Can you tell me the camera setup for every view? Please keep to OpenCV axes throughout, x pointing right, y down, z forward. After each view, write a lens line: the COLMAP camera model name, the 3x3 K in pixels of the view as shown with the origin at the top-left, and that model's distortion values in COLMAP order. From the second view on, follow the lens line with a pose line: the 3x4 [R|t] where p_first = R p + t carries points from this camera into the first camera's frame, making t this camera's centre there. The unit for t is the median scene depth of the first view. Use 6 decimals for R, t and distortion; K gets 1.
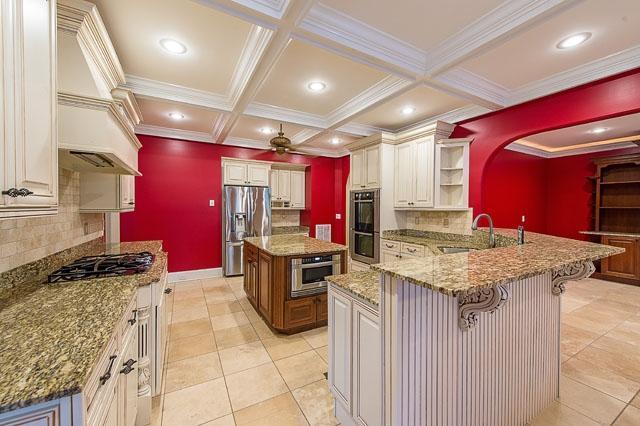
lens RADIAL K [[250.6, 0, 320.0], [0, 250.6, 213.0], [0, 0, 1]] dist [0.013717, 0.000082]
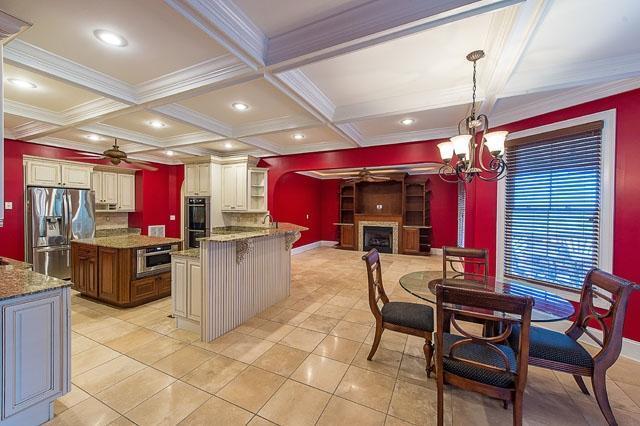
lens RADIAL K [[250.6, 0, 320.0], [0, 250.6, 213.0], [0, 0, 1]] dist [0.013717, 0.000082]
pose [[0.817720, -0.009103, 0.575544, -0.055308], [0.009191, 0.999954, 0.002757, -0.006913], [-0.575542, 0.003036, 0.817766, -0.443552]]
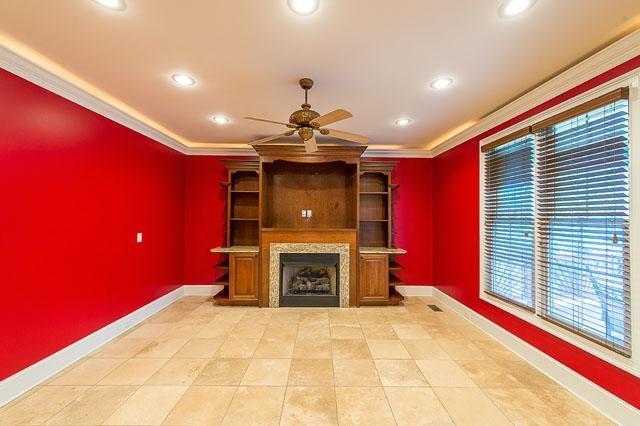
lens RADIAL K [[250.6, 0, 320.0], [0, 250.6, 213.0], [0, 0, 1]] dist [0.013717, 0.000082]
pose [[0.477951, 0.011055, 0.878317, 0.615814], [0.010765, 0.999772, -0.018442, -0.028964], [-0.878321, 0.018270, 0.477723, 0.408492]]
